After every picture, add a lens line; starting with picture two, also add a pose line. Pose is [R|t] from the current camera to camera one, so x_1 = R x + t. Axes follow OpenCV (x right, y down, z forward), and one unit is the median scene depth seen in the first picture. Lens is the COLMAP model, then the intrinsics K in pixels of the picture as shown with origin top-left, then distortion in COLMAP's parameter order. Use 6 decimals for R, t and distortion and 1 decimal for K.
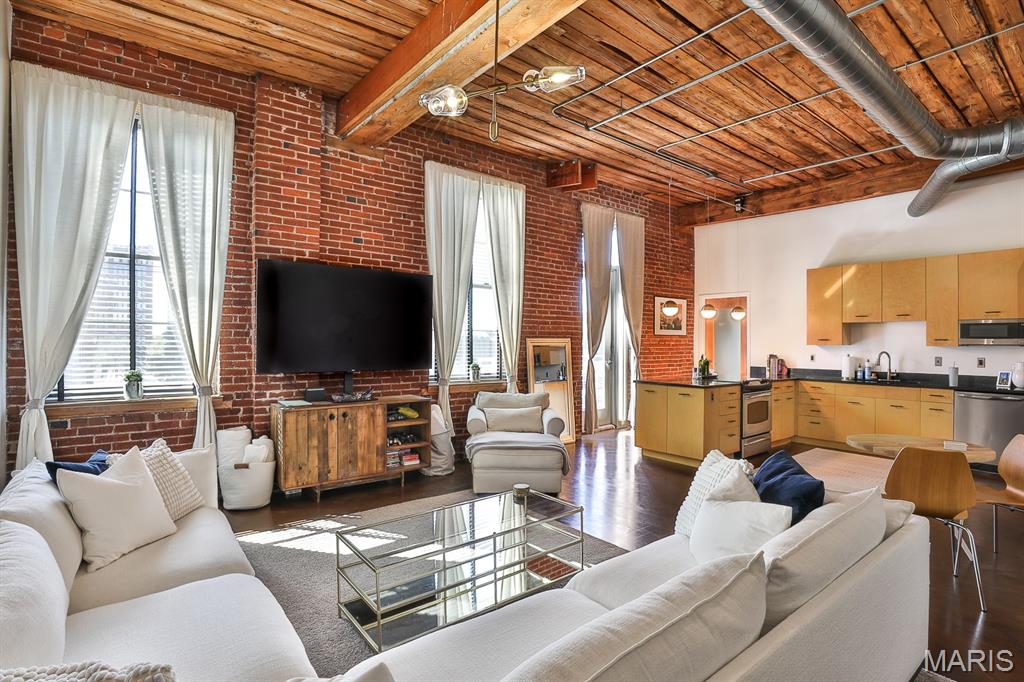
lens RADIAL K [[525.3, 0, 512.0], [0, 525.3, 341.0], [0, 0, 1]] dist [0.000358, 0.000531]
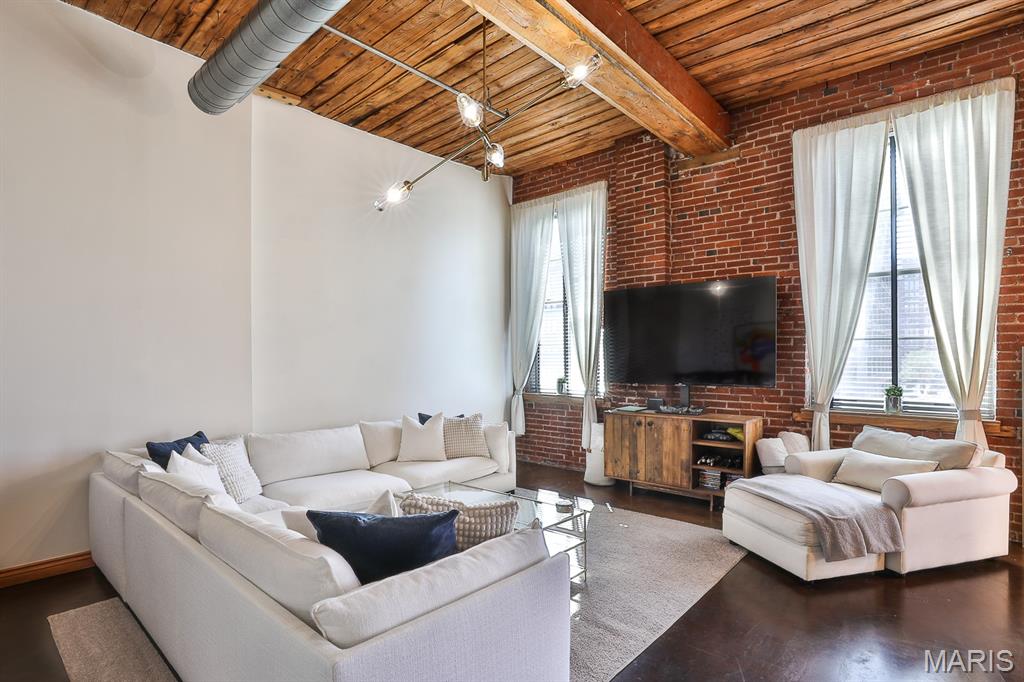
lens RADIAL K [[509.9, 0, 510.9], [0, 509.9, 366.5], [0, 0, 1]] dist [0.000114, 0.000763]
pose [[0.199175, 0.012491, -0.979884, 0.577150], [0.006292, 0.999882, 0.014024, 0.005313], [0.979944, -0.008958, 0.199073, 0.449187]]
